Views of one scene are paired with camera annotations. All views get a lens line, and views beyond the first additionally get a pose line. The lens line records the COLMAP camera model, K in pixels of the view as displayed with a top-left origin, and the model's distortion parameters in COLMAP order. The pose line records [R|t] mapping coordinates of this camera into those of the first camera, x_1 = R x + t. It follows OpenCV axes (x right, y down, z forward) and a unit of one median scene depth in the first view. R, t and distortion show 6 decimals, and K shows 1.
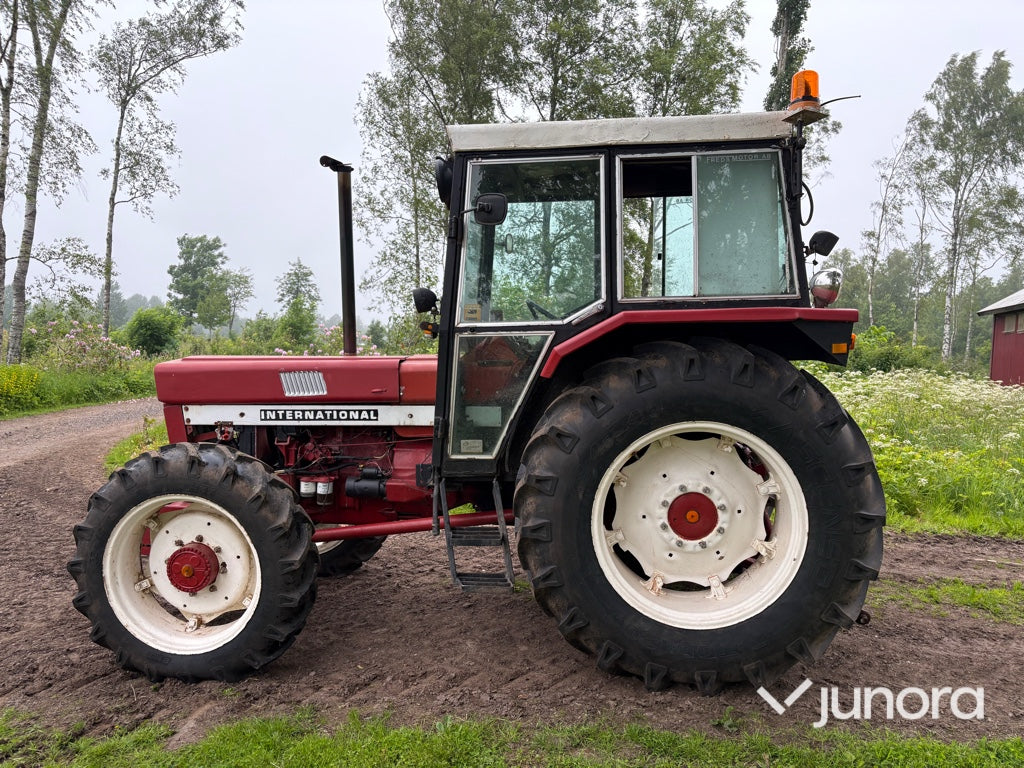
lens RADIAL K [[773.5, 0, 511.0], [0, 773.5, 388.8], [0, 0, 1]] dist [0.063465, -0.069713]
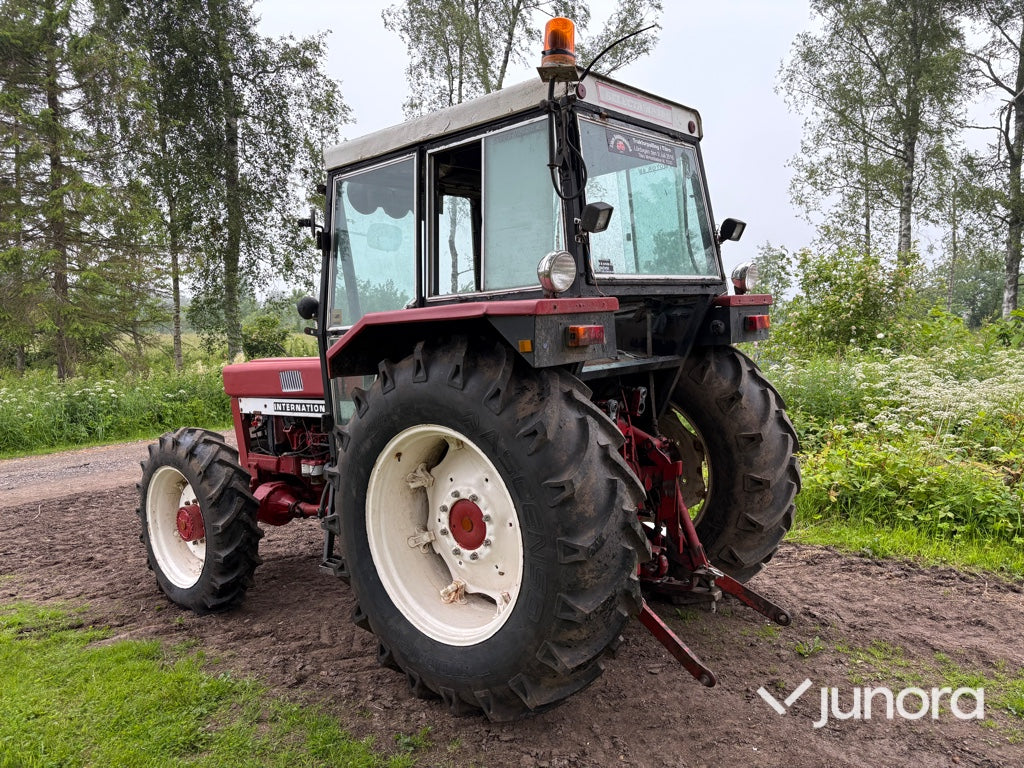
lens RADIAL K [[775.0, 0, 514.0], [0, 775.0, 389.1], [0, 0, 1]] dist [0.057022, -0.071080]
pose [[0.811471, 0.007533, -0.584344, 0.707408], [0.003842, 0.999827, 0.018225, -0.015142], [0.584379, -0.017034, 0.811302, 0.230839]]
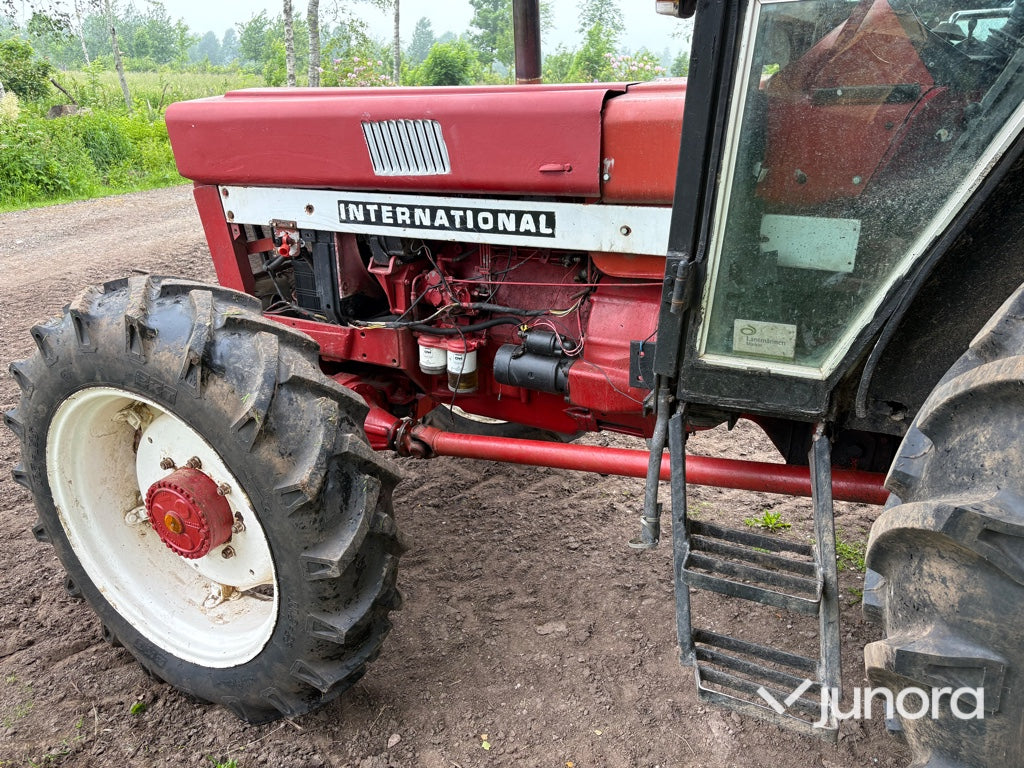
lens RADIAL K [[768.5, 0, 510.8], [0, 768.5, 386.1], [0, 0, 1]] dist [0.070024, -0.075093]
pose [[0.928916, 0.121988, -0.349619, -0.028401], [-0.007299, 0.950025, 0.312087, -0.016662], [0.370218, -0.287351, 0.883384, 0.570972]]
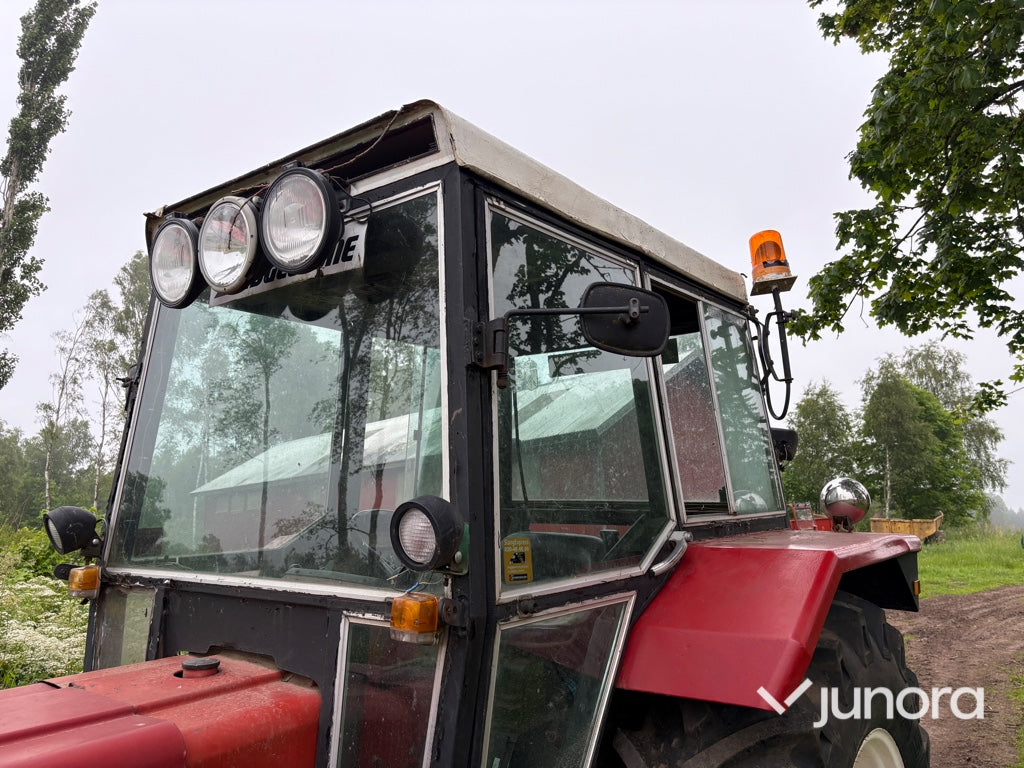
lens RADIAL K [[768.5, 0, 510.8], [0, 768.5, 386.1], [0, 0, 1]] dist [0.070024, -0.075093]
pose [[0.533604, 0.120352, 0.837127, -0.346438], [0.072109, 0.979744, -0.186820, -0.100751], [-0.842654, 0.160053, 0.514117, 0.707278]]
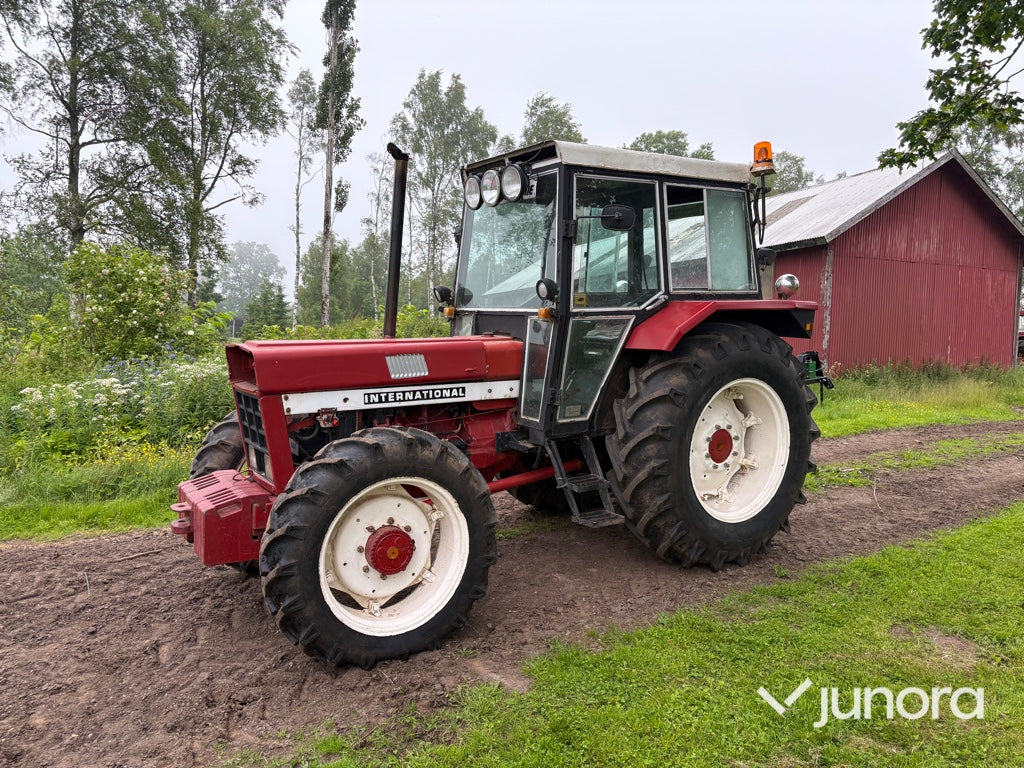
lens RADIAL K [[768.5, 0, 510.8], [0, 768.5, 386.1], [0, 0, 1]] dist [0.070024, -0.075093]
pose [[0.791635, -0.057284, 0.608303, -0.784925], [0.040553, 0.998326, 0.041237, -0.016547], [-0.609647, -0.007975, 0.792633, 0.099049]]
